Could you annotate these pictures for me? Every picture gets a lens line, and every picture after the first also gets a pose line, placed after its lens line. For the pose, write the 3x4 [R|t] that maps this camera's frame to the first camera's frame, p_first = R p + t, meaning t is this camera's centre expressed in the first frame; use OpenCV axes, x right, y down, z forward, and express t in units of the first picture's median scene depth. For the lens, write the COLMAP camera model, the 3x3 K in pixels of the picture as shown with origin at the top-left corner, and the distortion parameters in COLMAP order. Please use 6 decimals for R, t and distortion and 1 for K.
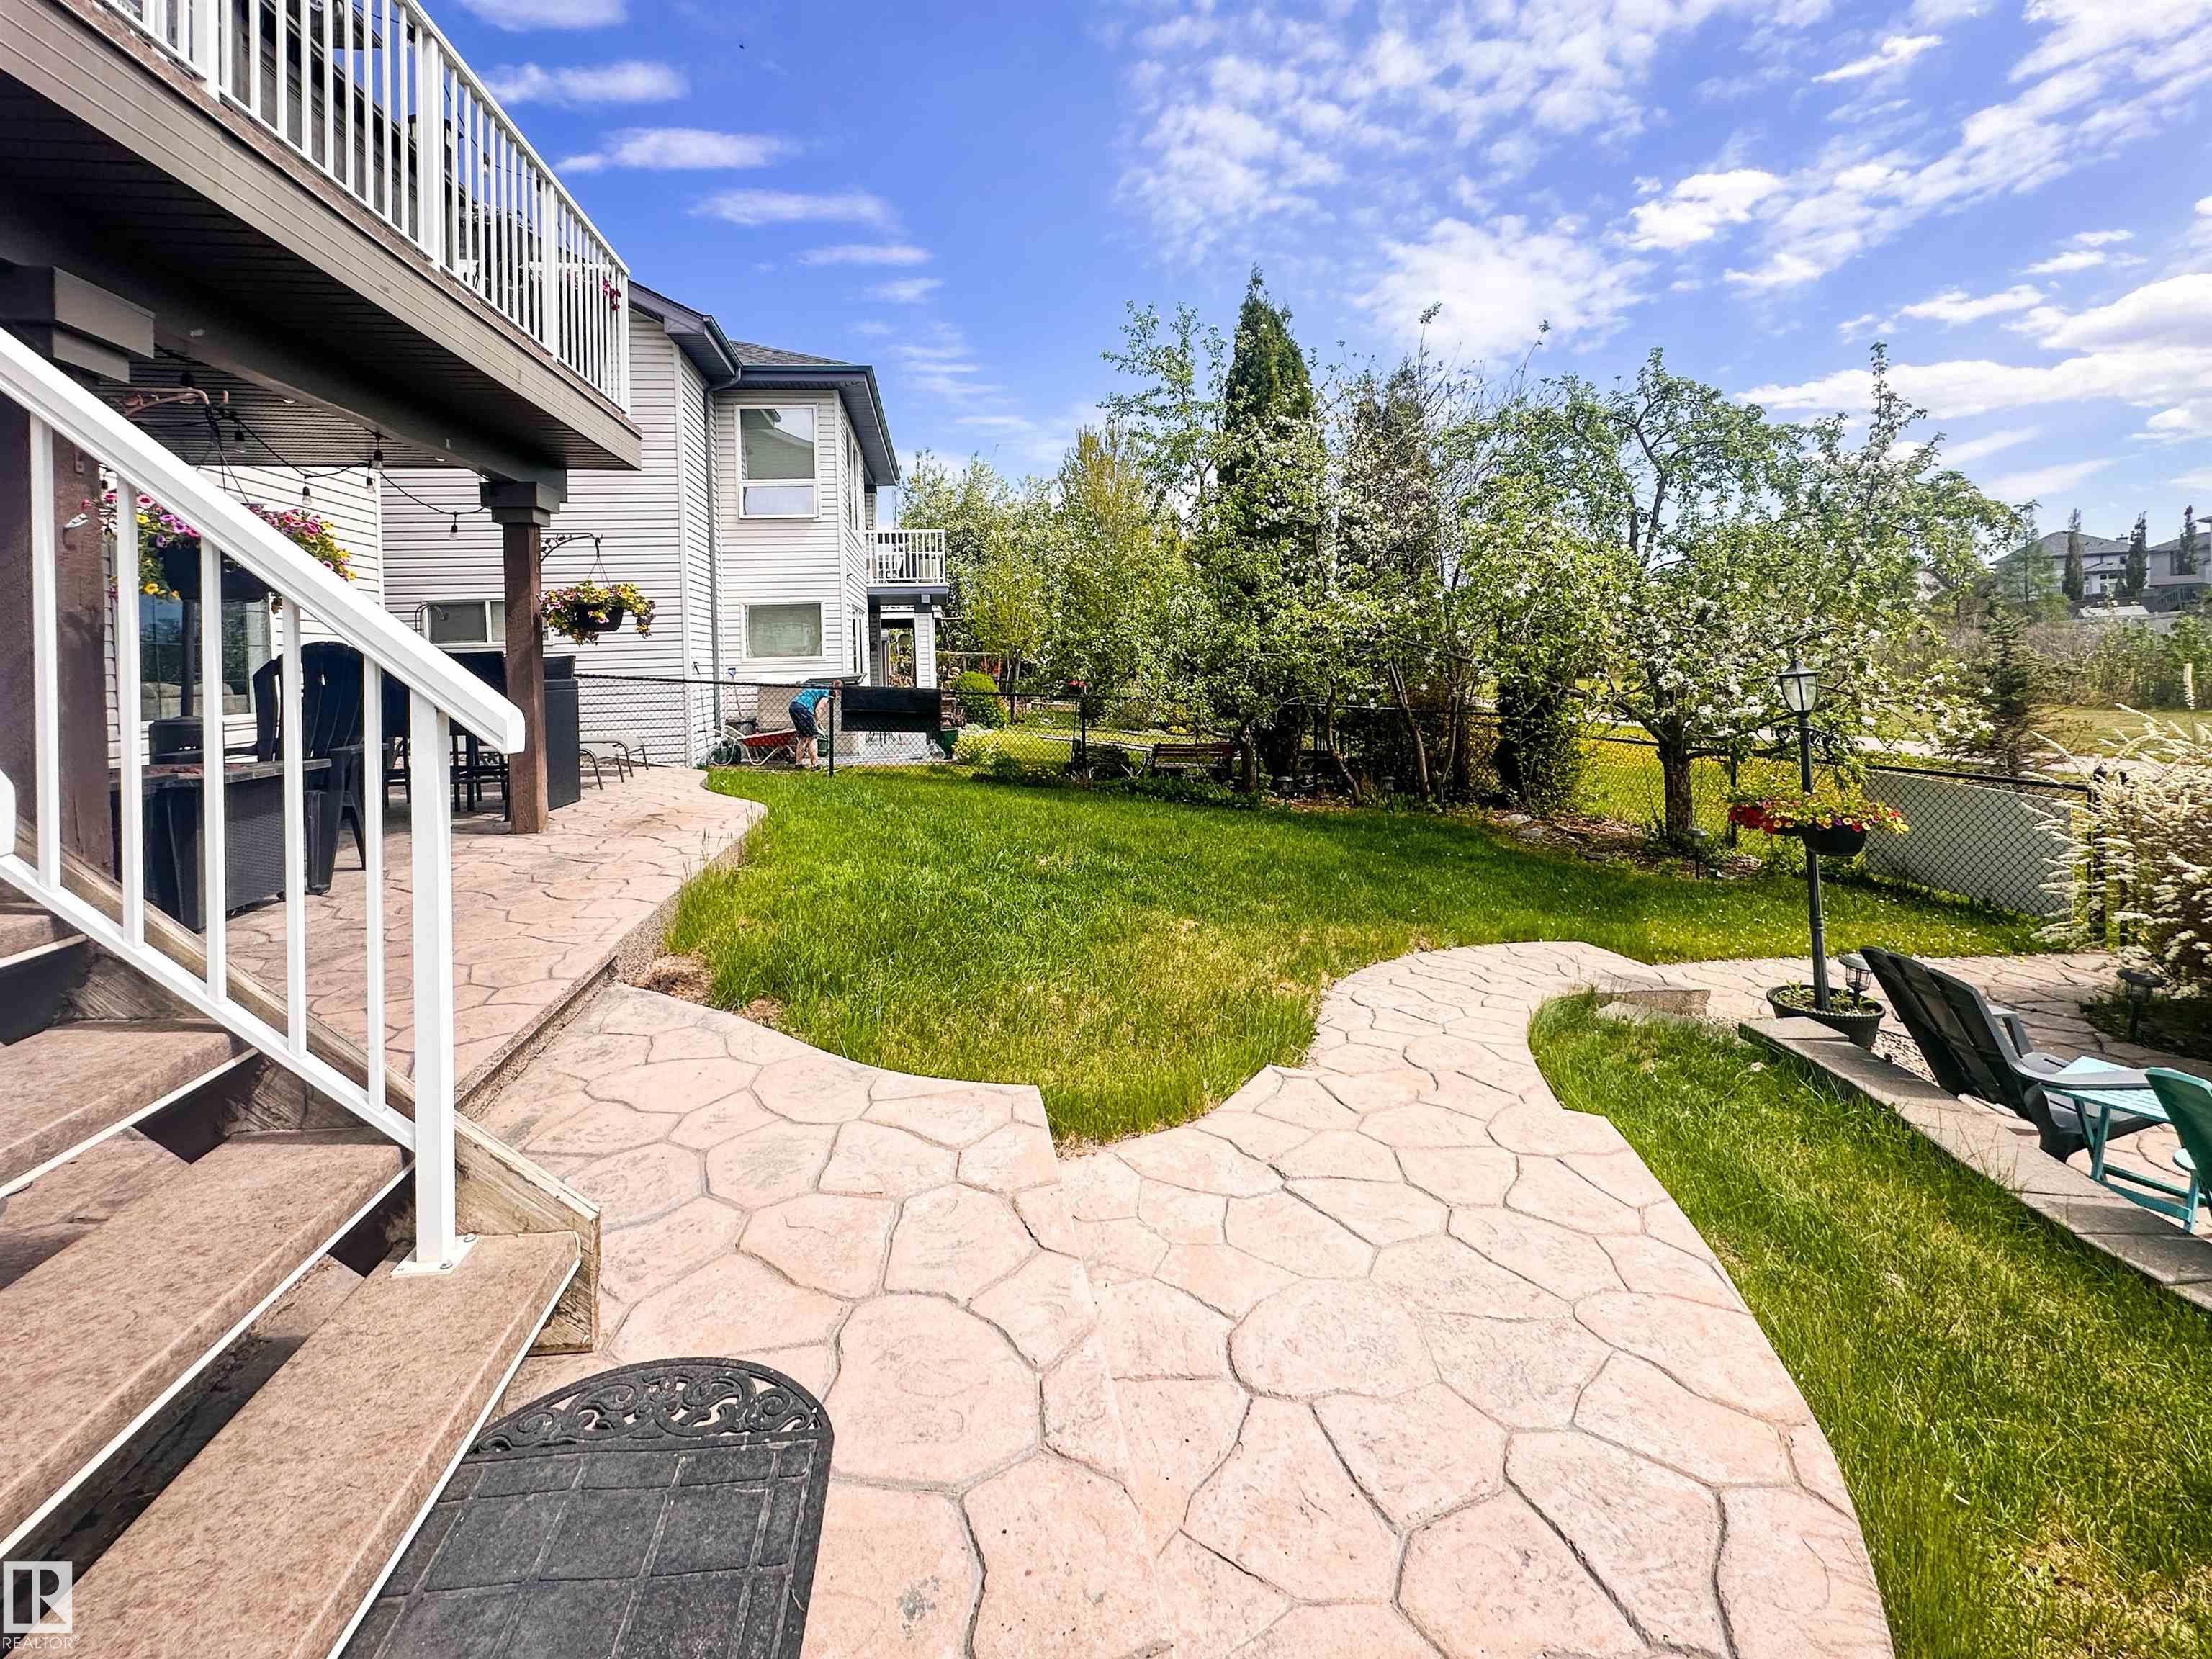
lens RADIAL K [[937.1, 0, 1064.5], [0, 937.1, 683.4], [0, 0, 1]] dist [0.001508, -0.000408]
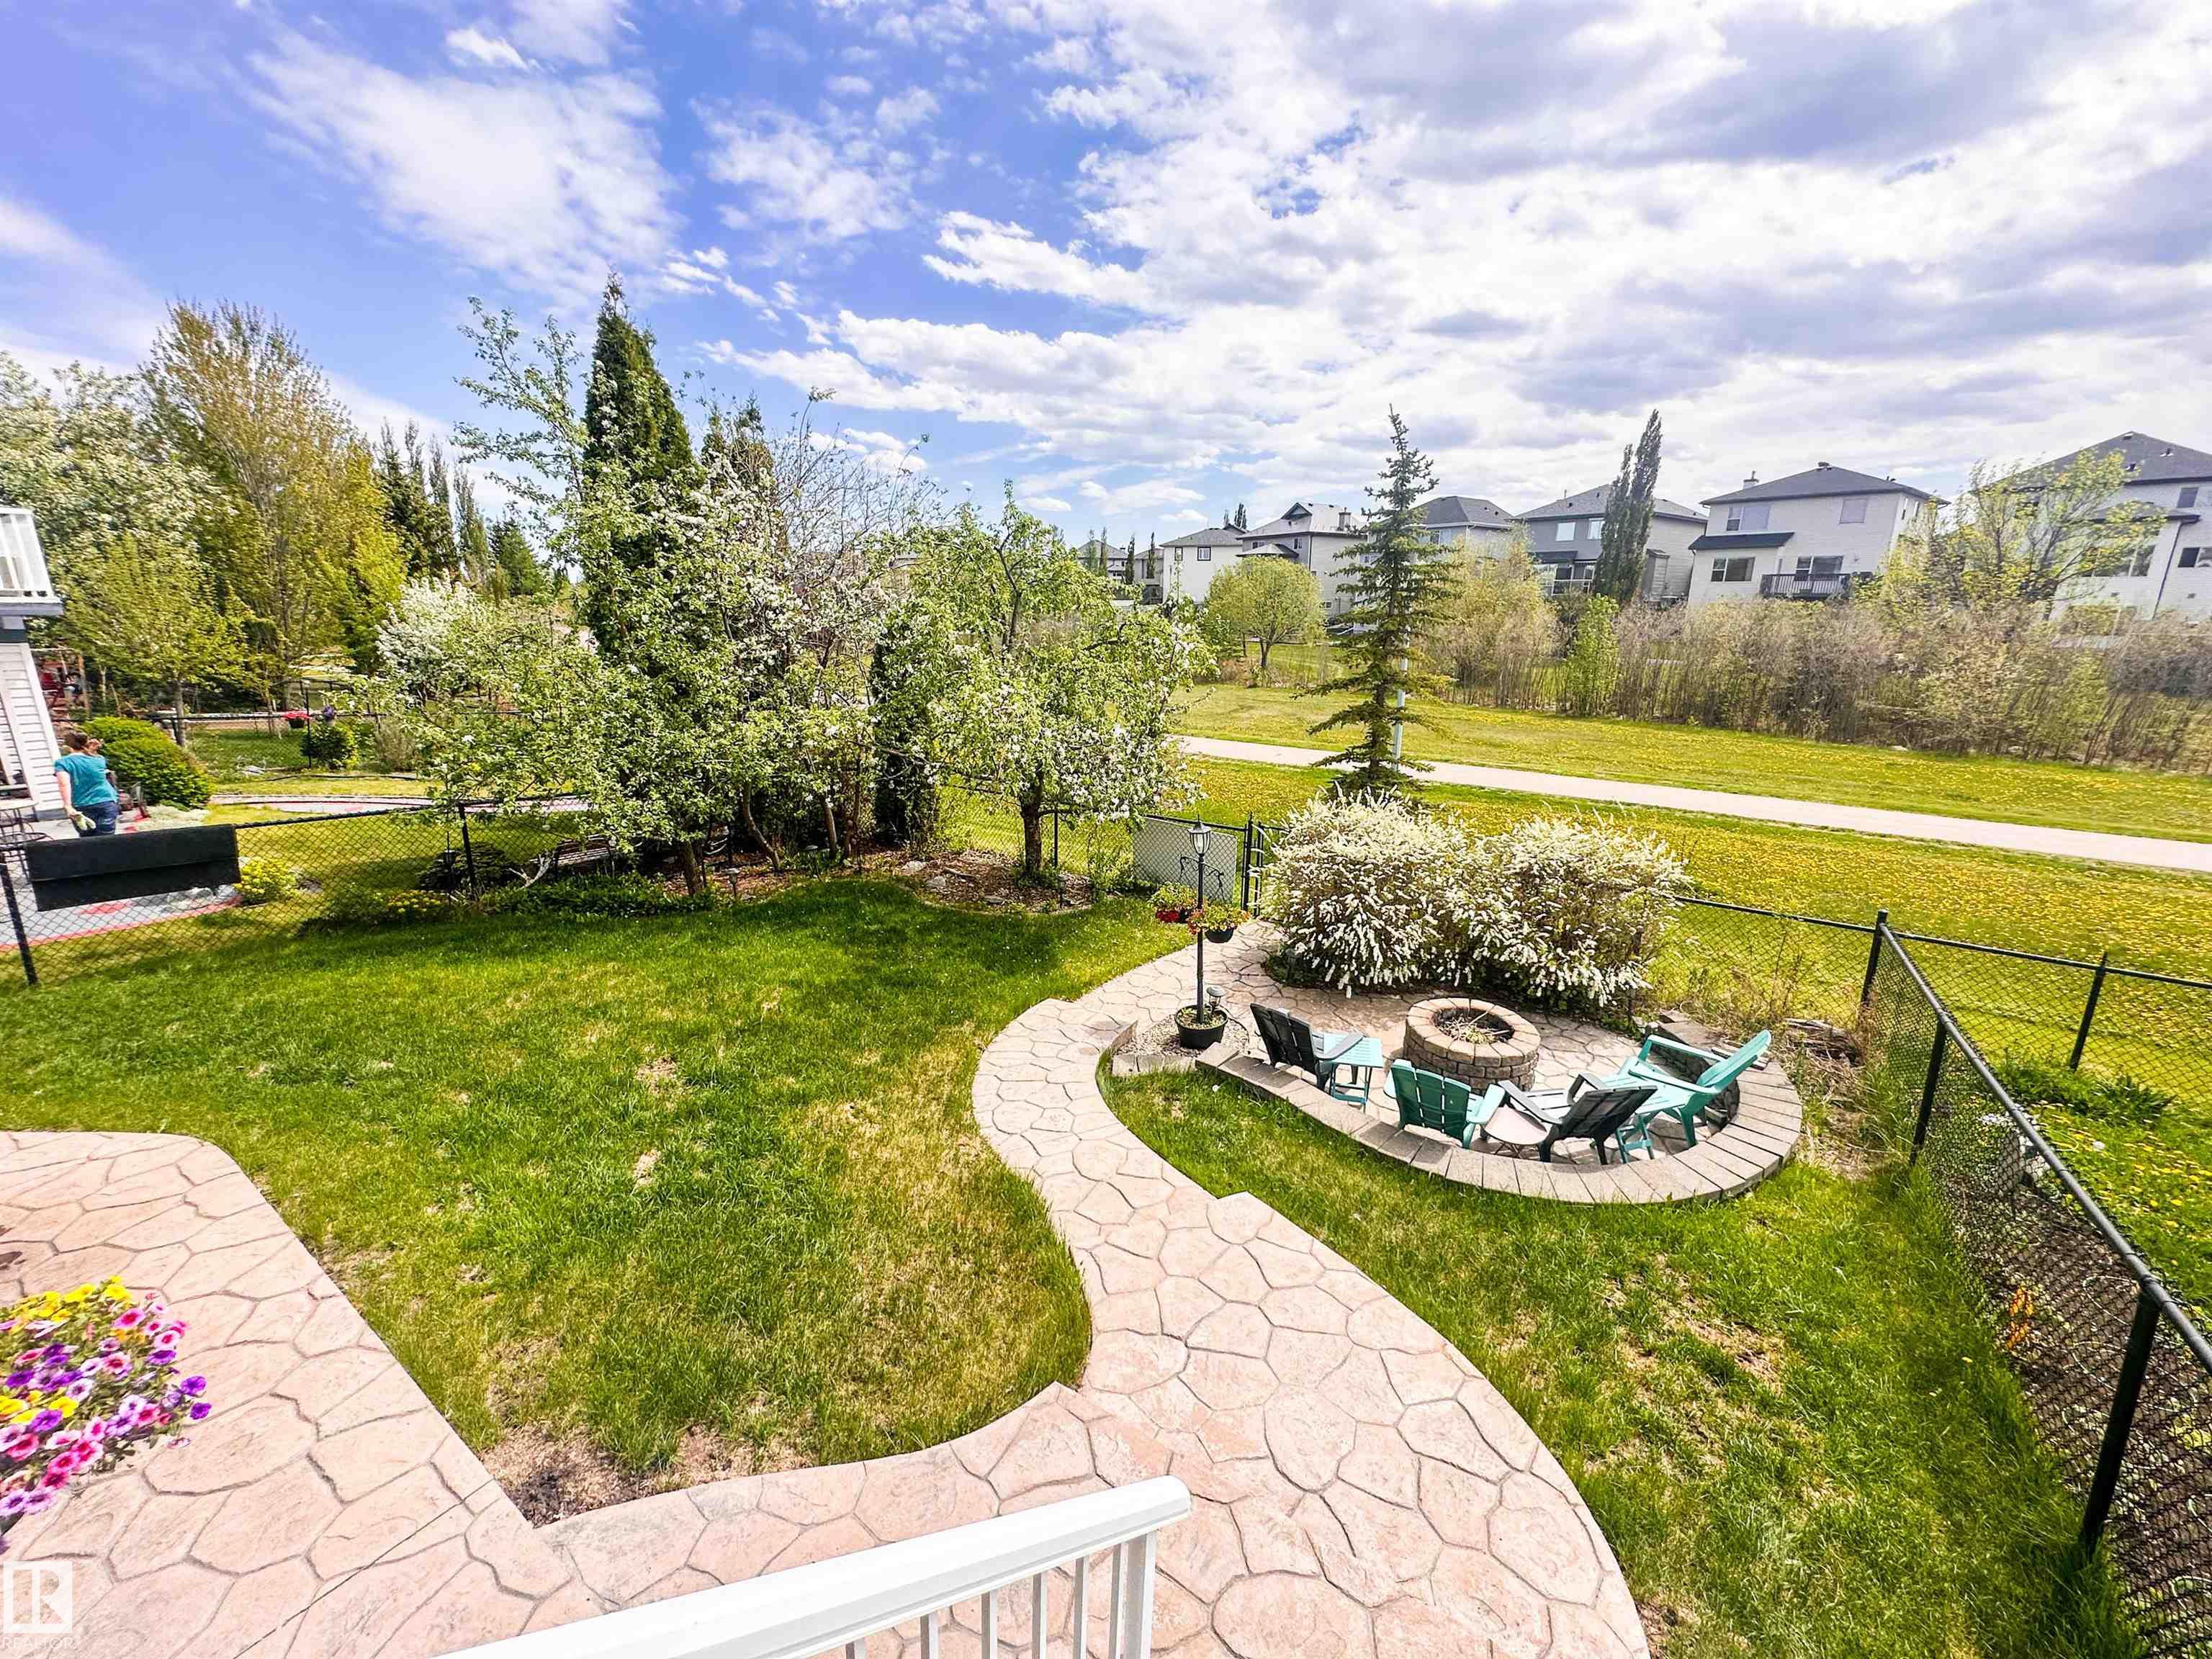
lens RADIAL K [[893.0, 0, 1113.0], [0, 893.0, 847.7], [0, 0, 1]] dist [0.001066, -0.000045]
pose [[0.664593, -0.161941, 0.729446, -0.296582], [-0.012210, 0.973748, 0.227302, -0.228821], [-0.747106, -0.159970, 0.645168, 0.097934]]
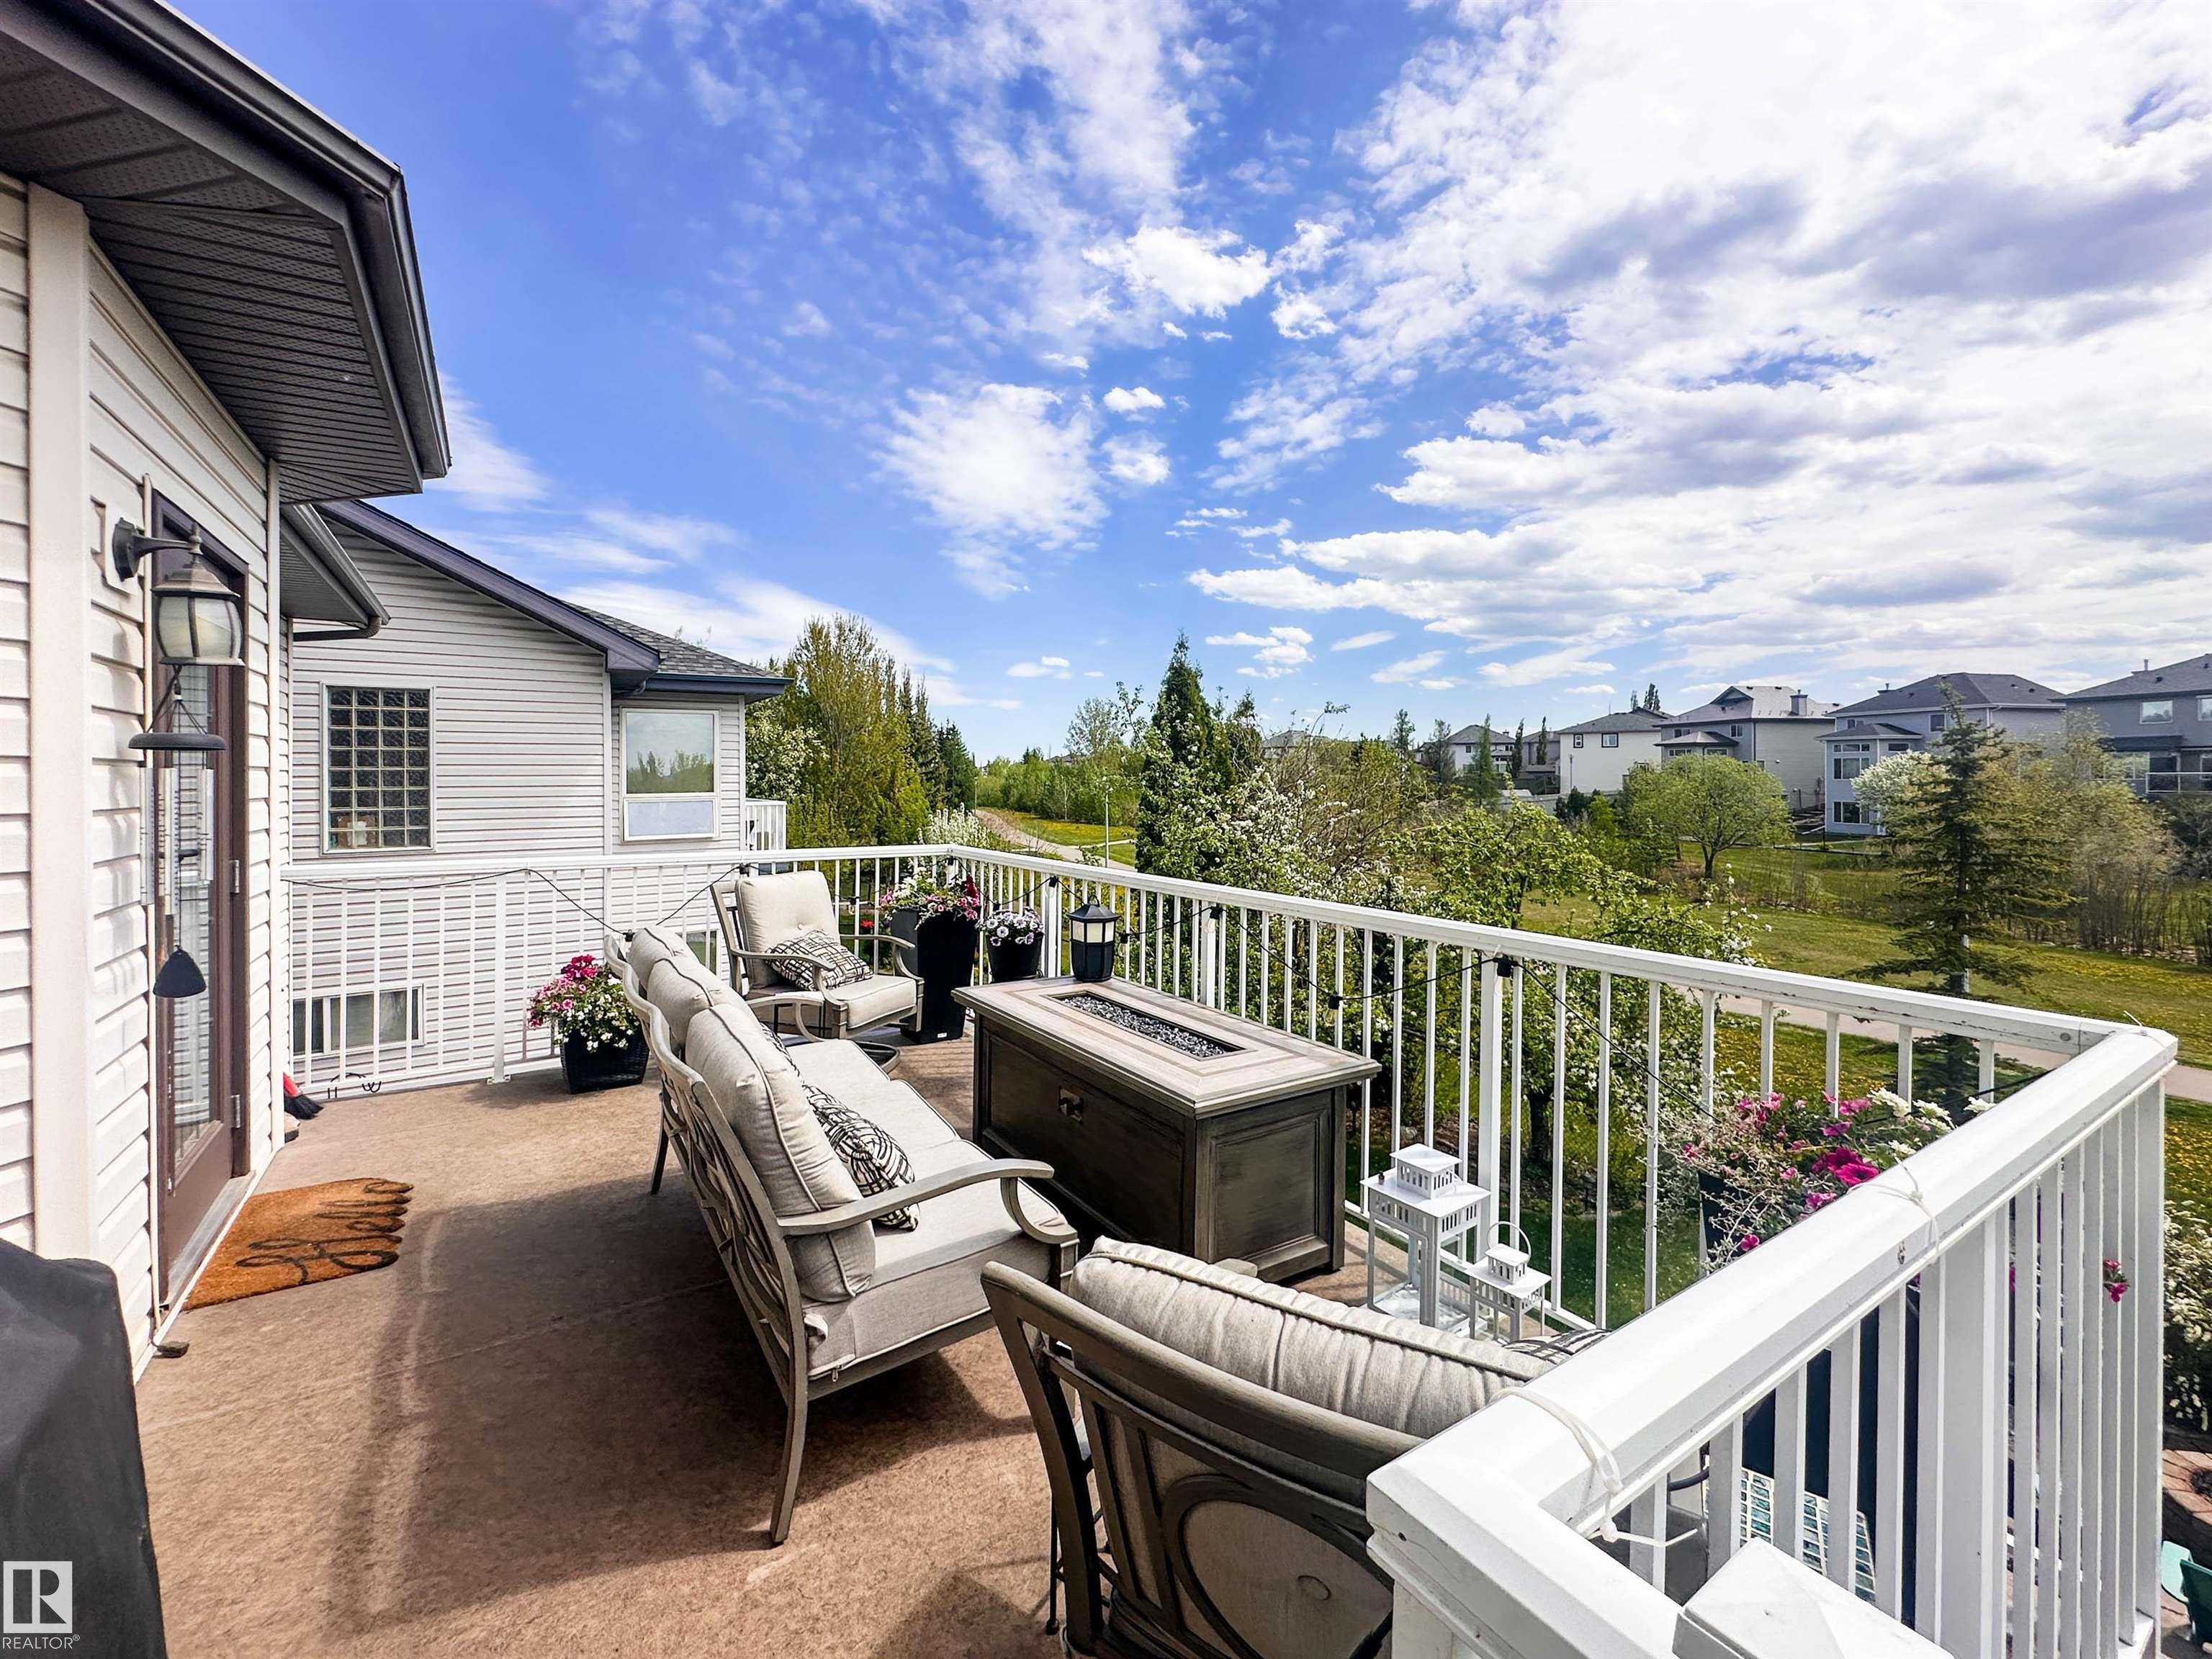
lens RADIAL K [[894.0, 0, 1096.9], [0, 894.0, 817.8], [0, 0, 1]] dist [0.001064, -0.000141]
pose [[0.906885, 0.000555, 0.421378, -0.691567], [-0.002131, 0.999992, 0.003267, -0.451770], [-0.421373, -0.003861, 0.906879, 0.111880]]
